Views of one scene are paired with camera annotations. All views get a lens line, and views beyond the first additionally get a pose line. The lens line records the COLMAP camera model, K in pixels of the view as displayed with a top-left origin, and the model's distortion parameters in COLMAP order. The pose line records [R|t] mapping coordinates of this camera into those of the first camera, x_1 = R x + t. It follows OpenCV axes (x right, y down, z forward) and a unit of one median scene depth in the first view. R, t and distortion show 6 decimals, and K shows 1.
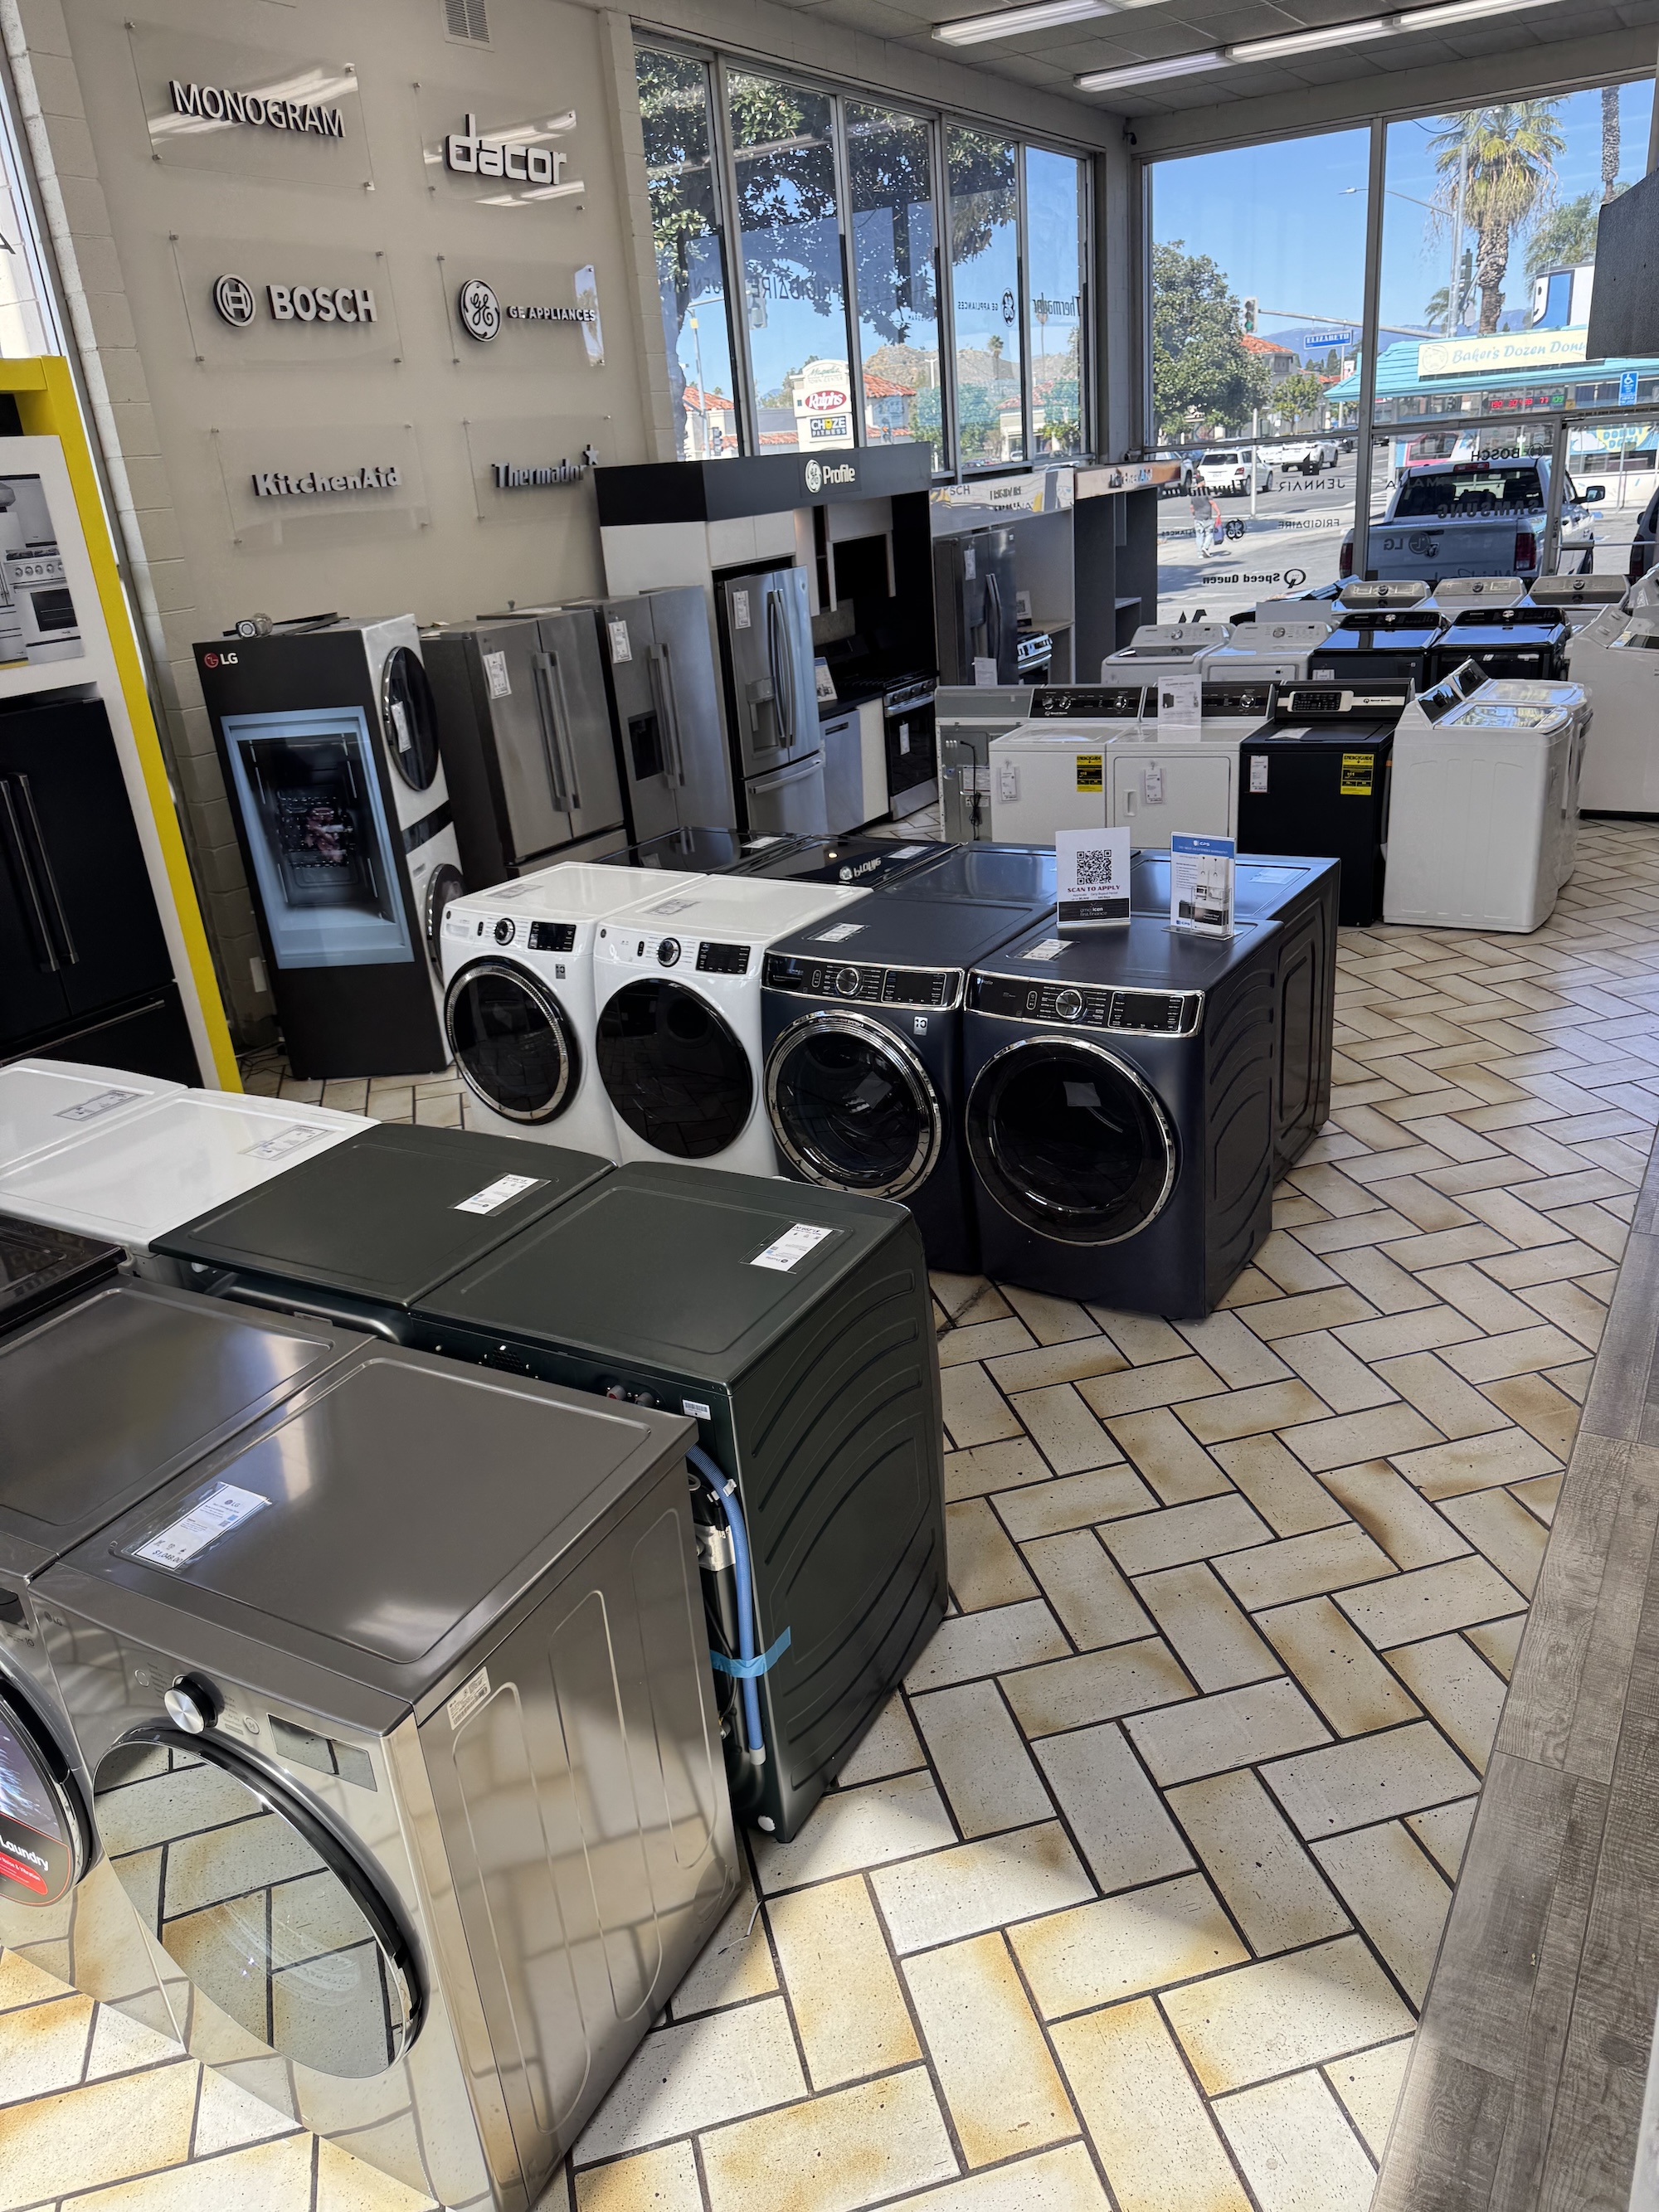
lens RADIAL K [[1635.7, 0, 829.5], [0, 1635.7, 1106.0], [0, 0, 1]] dist [0.004501, 0.001679]
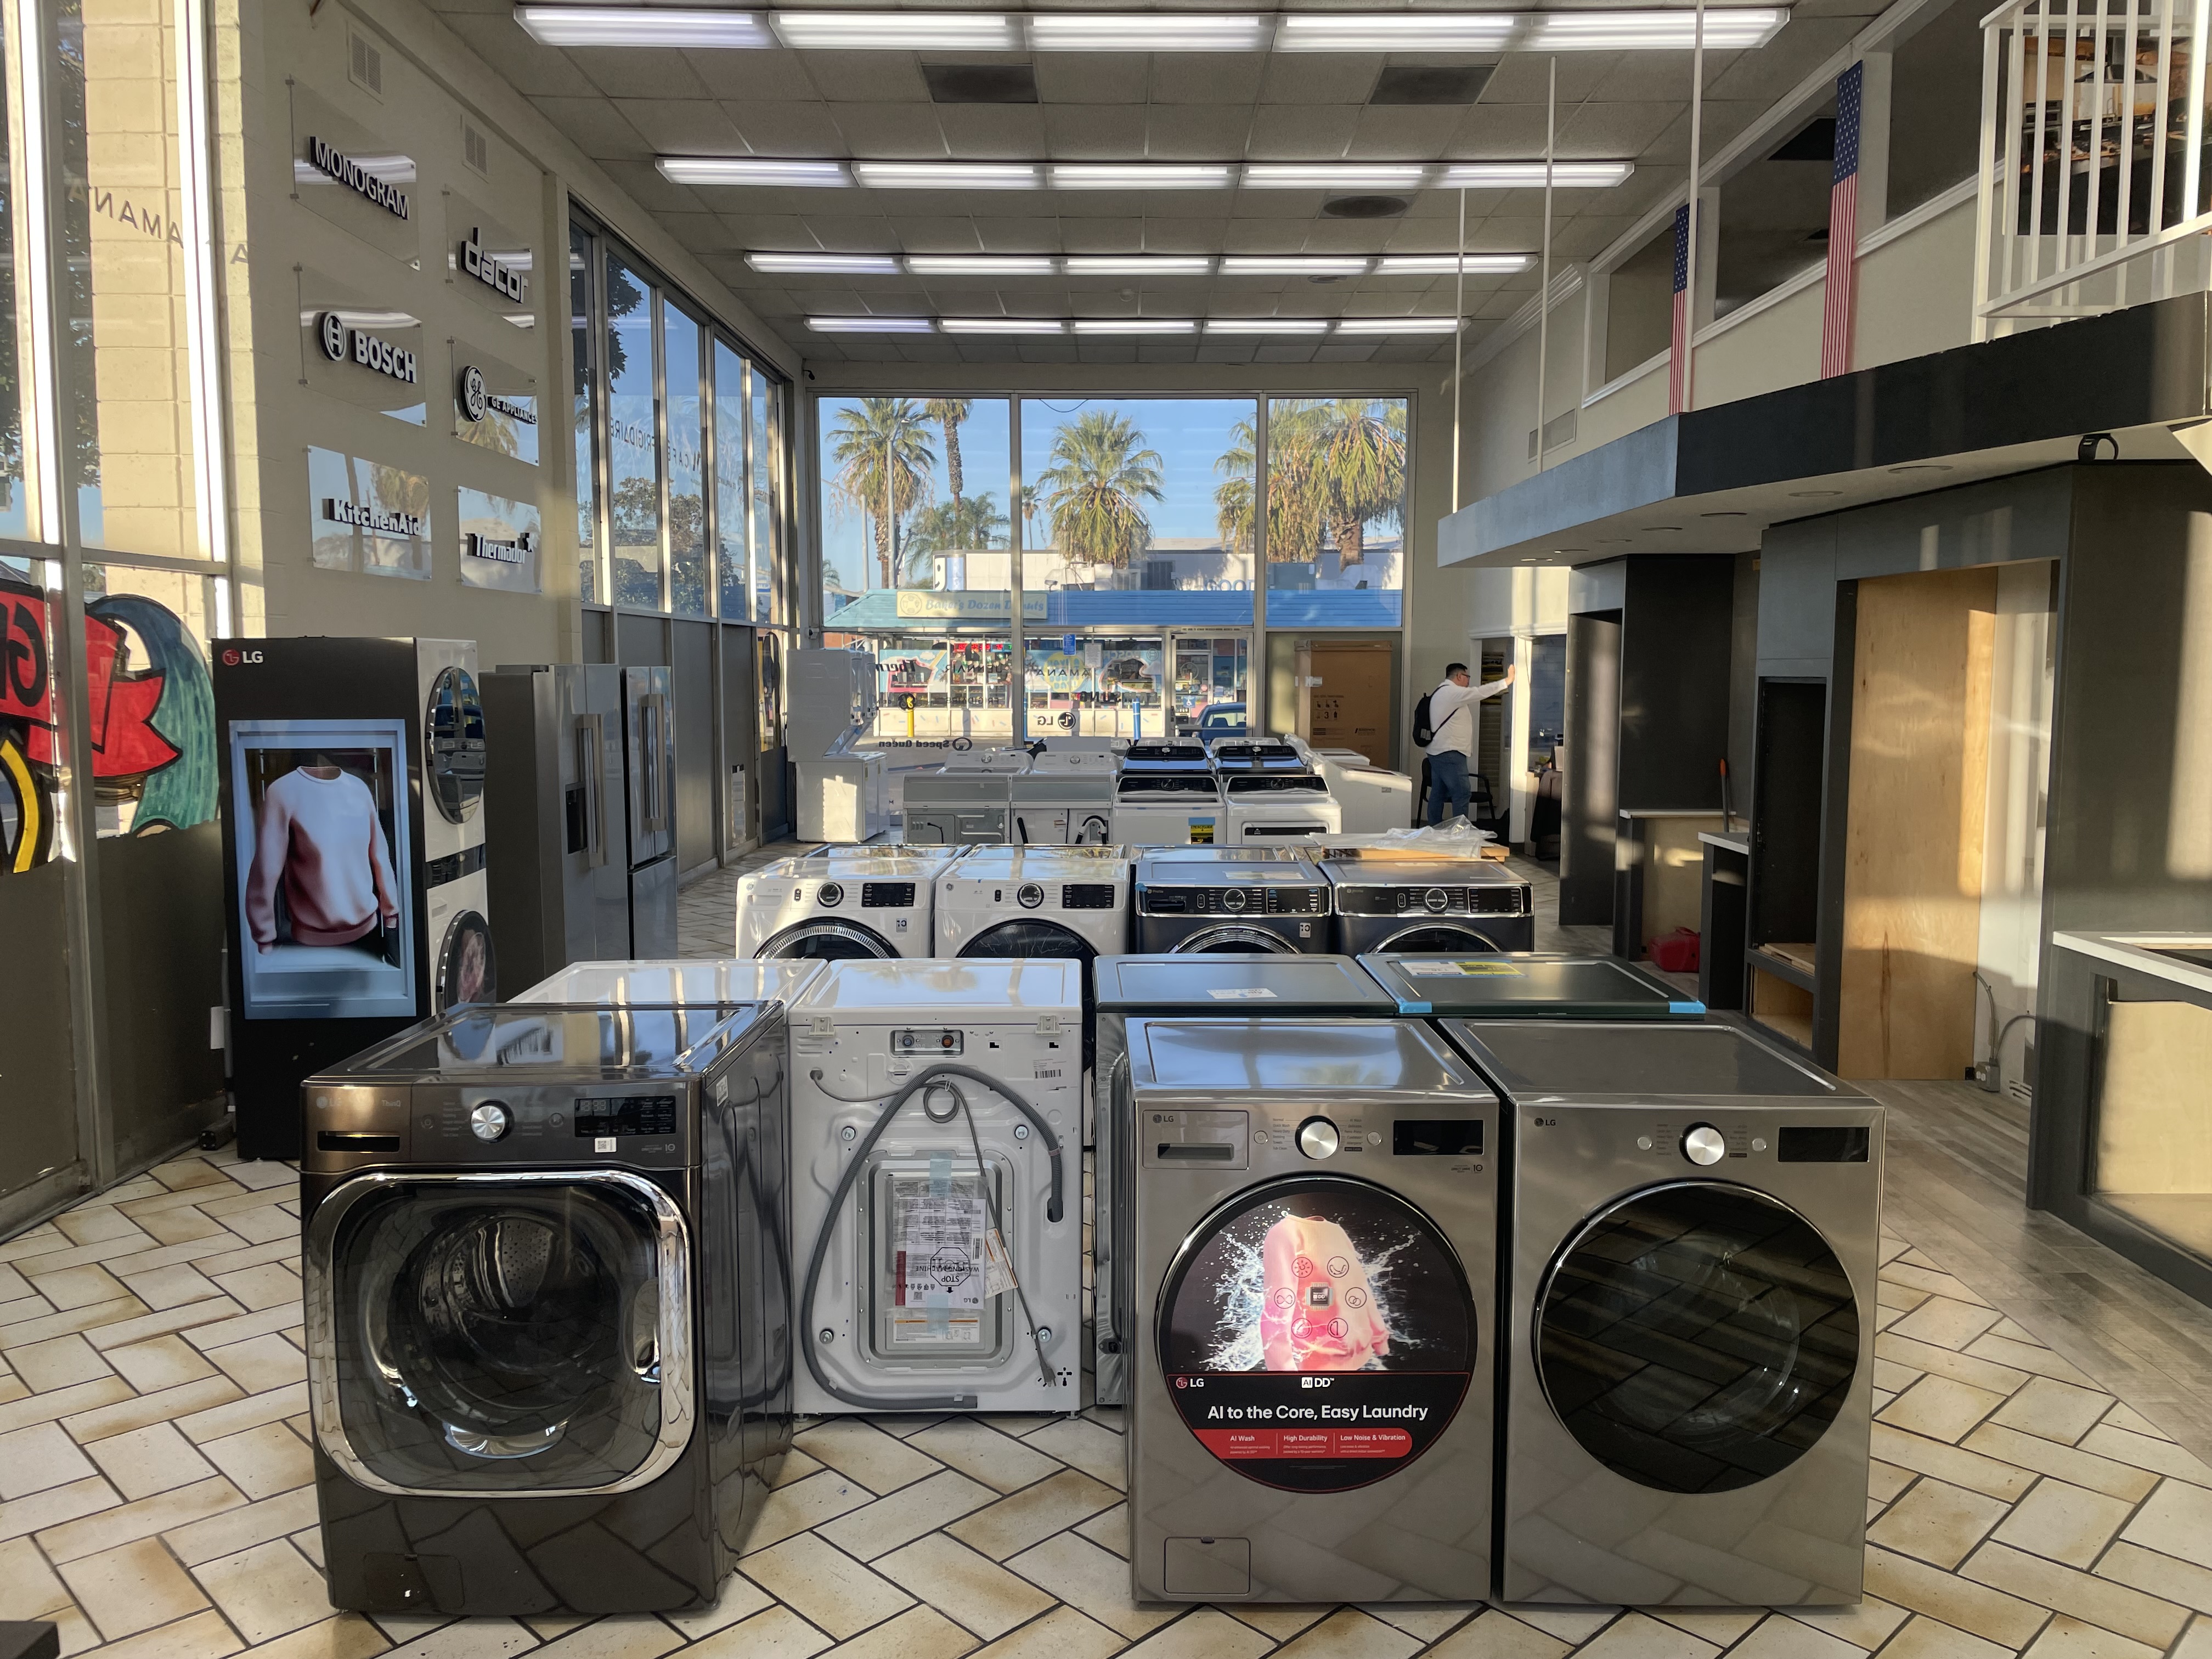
lens RADIAL K [[1722.1, 0, 1106.0], [0, 1722.1, 829.5], [0, 0, 1]] dist [0.037494, -0.001425]
pose [[0.868369, 0.042030, 0.494135, -0.408681], [0.107394, 0.956820, -0.270113, 0.121741], [-0.484151, 0.287625, 0.826359, -0.023682]]
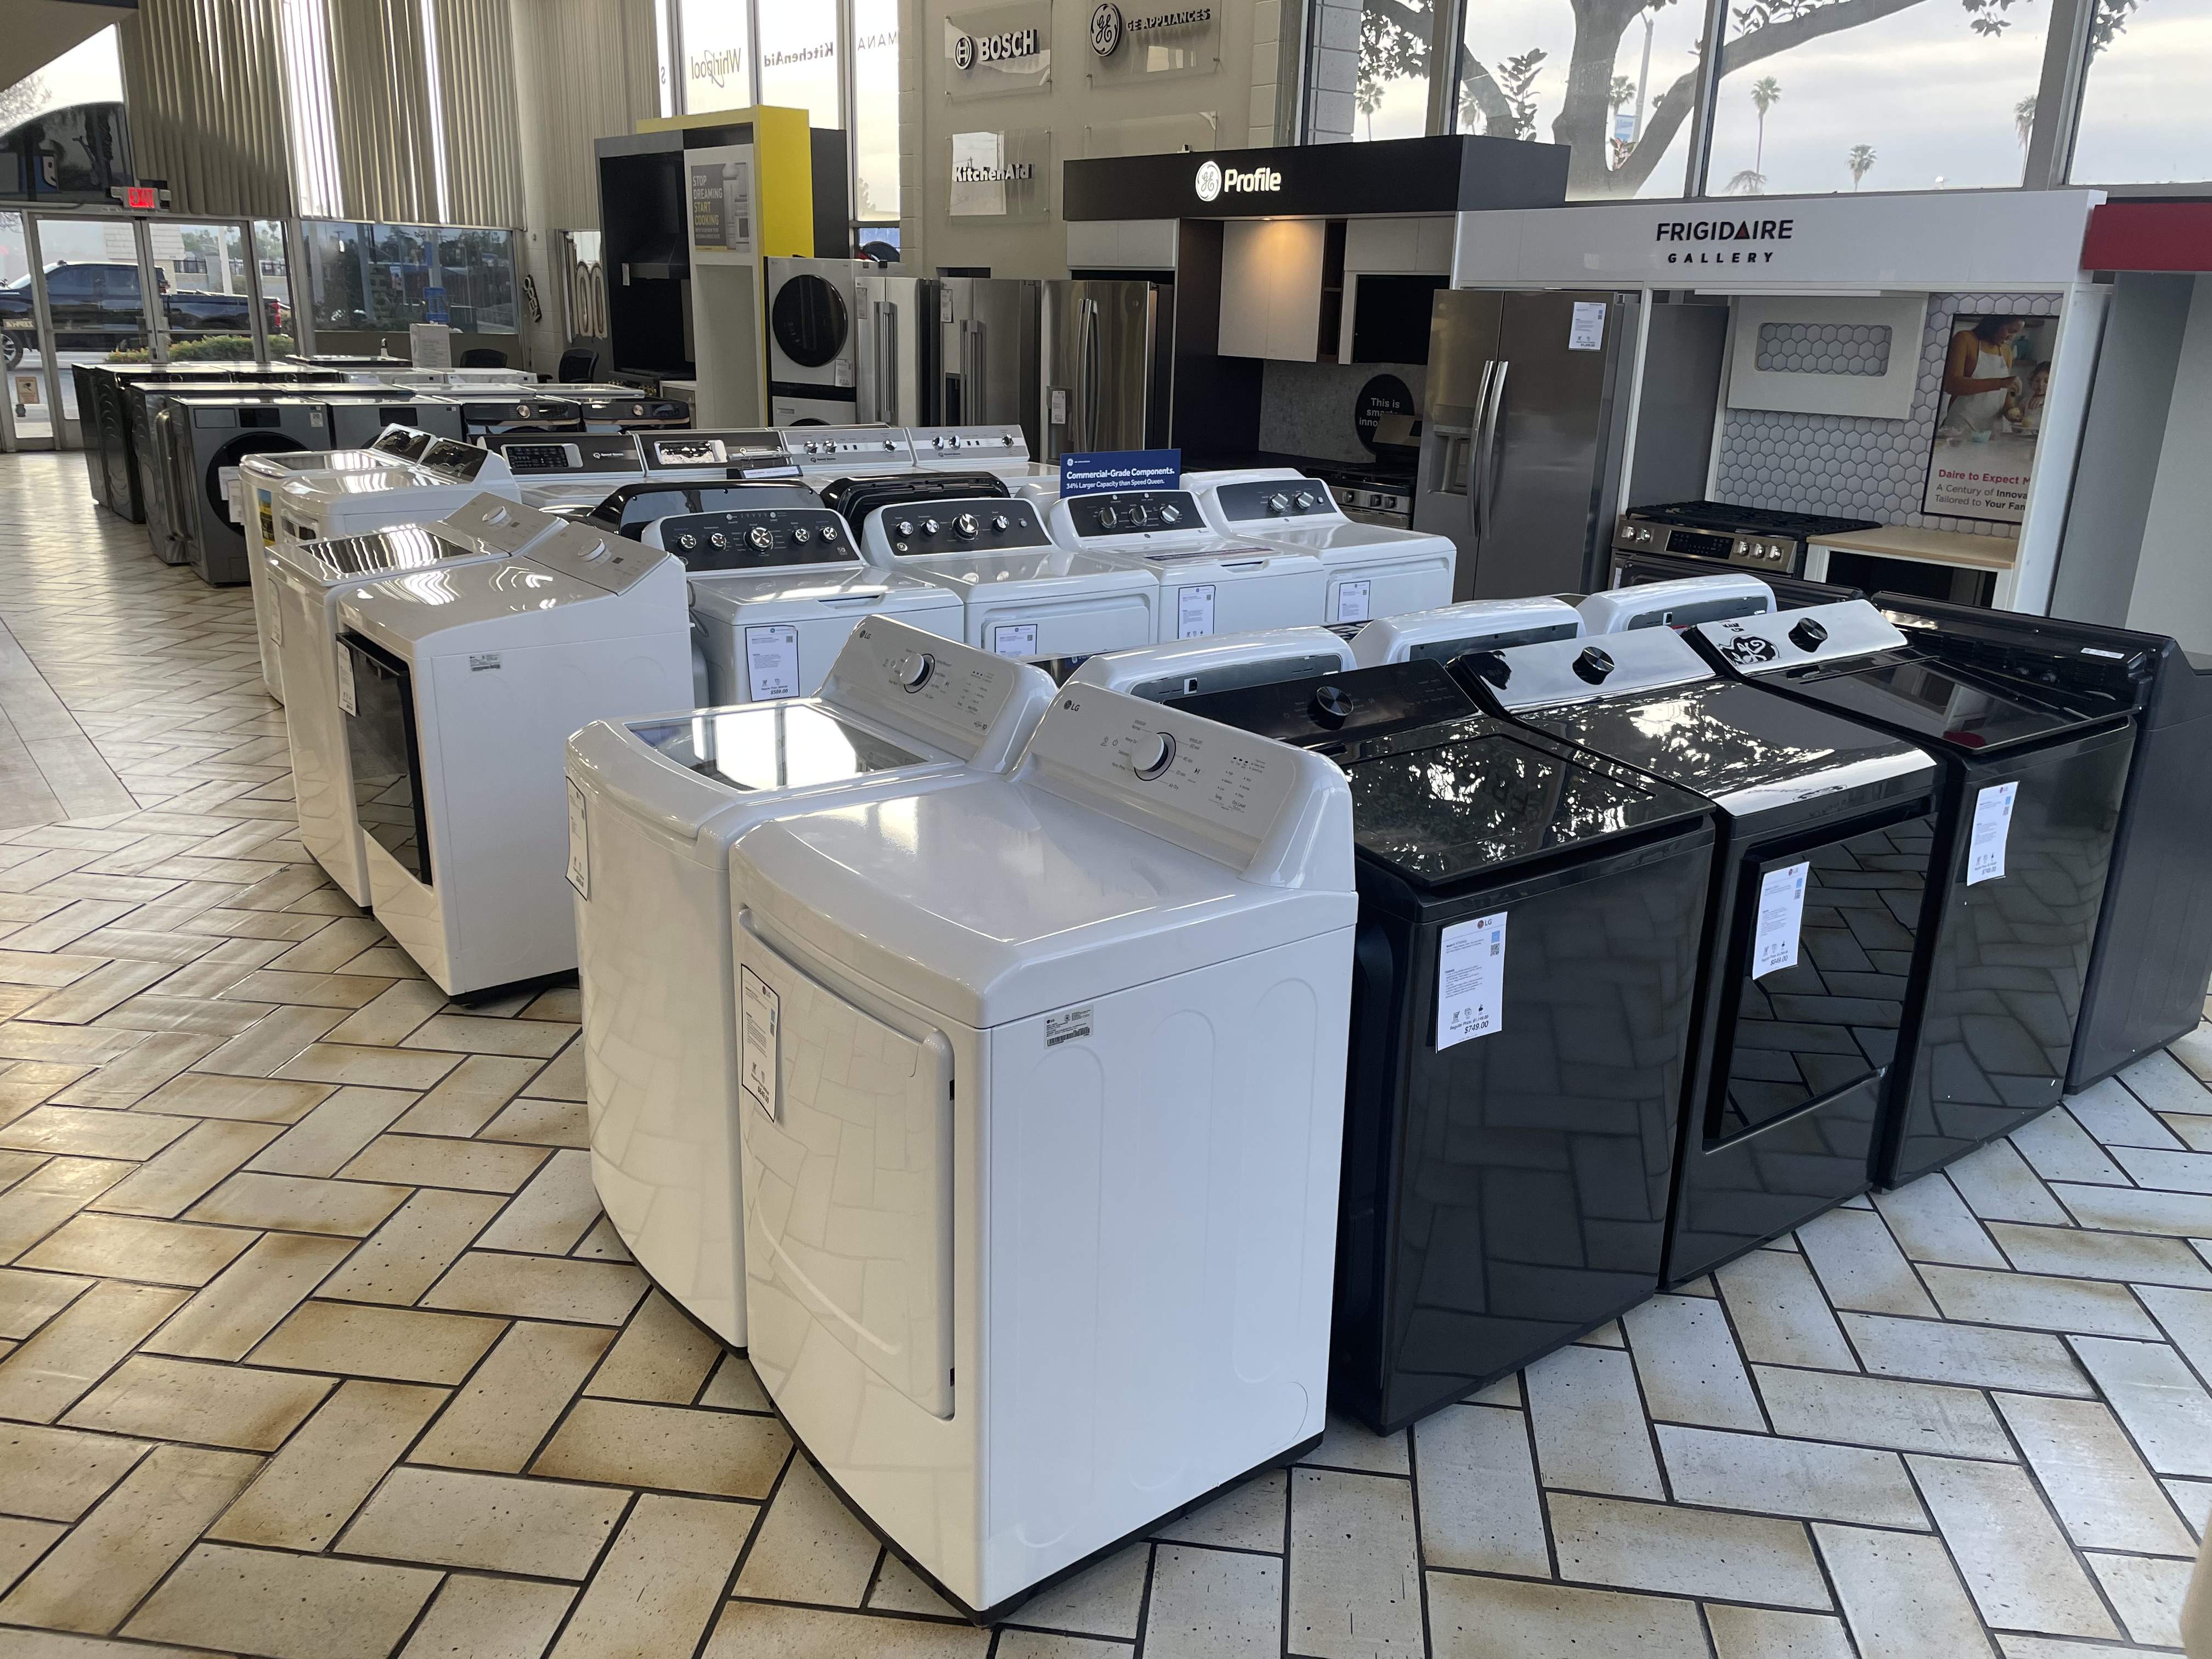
lens RADIAL K [[1722.1, 0, 1106.0], [0, 1722.1, 829.5], [0, 0, 1]] dist [0.037494, -0.001425]
pose [[-0.395299, 0.344122, -0.851657, 1.067417], [-0.328966, 0.812635, 0.481046, -0.636774], [0.857624, 0.470323, -0.208030, 1.573804]]
